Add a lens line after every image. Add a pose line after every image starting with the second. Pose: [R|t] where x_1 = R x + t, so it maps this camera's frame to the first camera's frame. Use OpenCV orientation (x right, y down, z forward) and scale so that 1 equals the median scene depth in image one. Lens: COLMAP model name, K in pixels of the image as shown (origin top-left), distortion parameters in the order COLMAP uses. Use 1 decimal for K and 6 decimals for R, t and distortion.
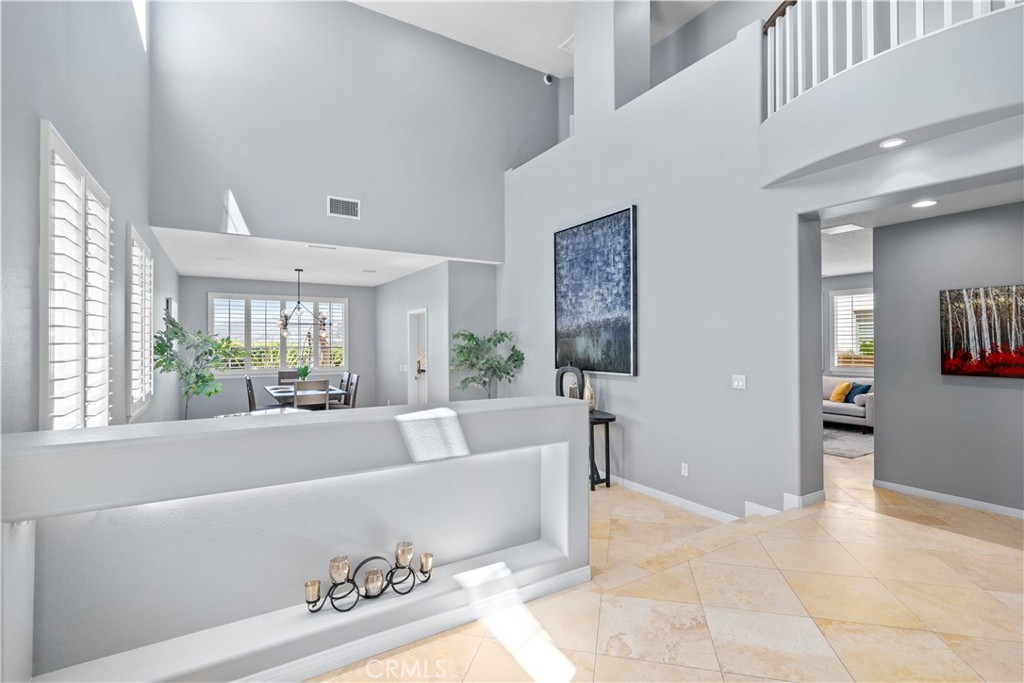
lens RADIAL K [[471.0, 0, 514.8], [0, 471.0, 340.9], [0, 0, 1]] dist [-0.001423, -0.000010]
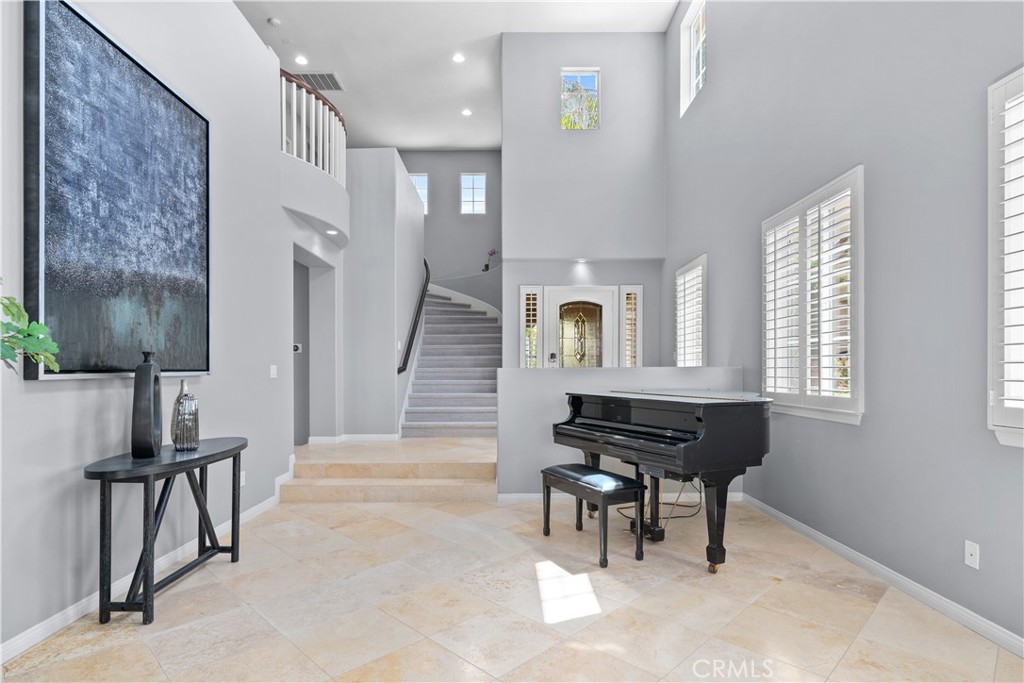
lens RADIAL K [[471.0, 0, 524.7], [0, 471.0, 365.5], [0, 0, 1]] dist [-0.001423, -0.000010]
pose [[-0.850338, 0.003844, 0.526224, -0.447167], [-0.001243, 0.999956, -0.009313, 0.062143], [-0.526236, -0.008574, -0.850295, 1.229908]]
